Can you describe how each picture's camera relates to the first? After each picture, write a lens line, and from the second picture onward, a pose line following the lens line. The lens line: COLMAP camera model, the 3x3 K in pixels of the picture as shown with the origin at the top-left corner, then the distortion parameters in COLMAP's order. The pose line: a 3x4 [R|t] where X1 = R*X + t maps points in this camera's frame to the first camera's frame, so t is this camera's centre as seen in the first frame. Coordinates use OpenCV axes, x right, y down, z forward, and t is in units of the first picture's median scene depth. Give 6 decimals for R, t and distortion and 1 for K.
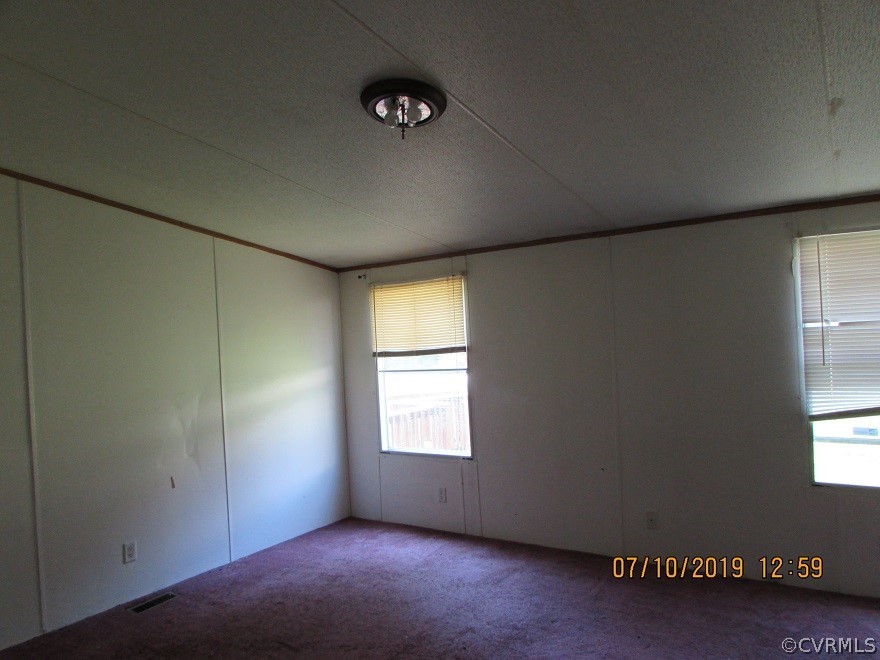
lens RADIAL K [[613.9, 0, 443.9], [0, 613.9, 329.8], [0, 0, 1]] dist [-0.045119, 0.024991]
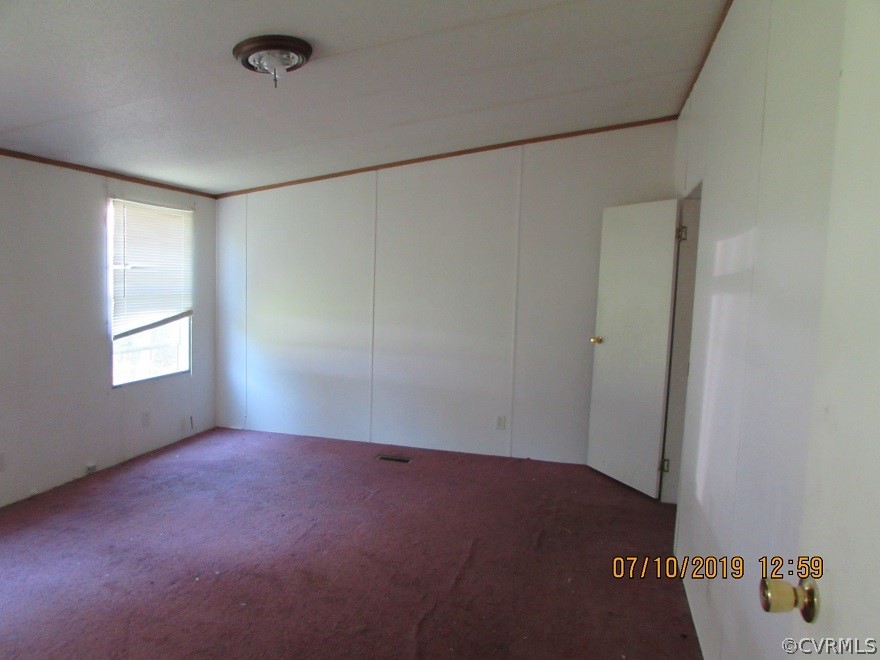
lens RADIAL K [[613.9, 0, 442.9], [0, 613.9, 331.7], [0, 0, 1]] dist [-0.045119, 0.024991]
pose [[-0.321098, -0.059414, 0.945180, -0.879696], [-0.043735, 0.997896, 0.047870, 0.038167], [-0.946036, -0.025967, -0.323021, 0.750460]]
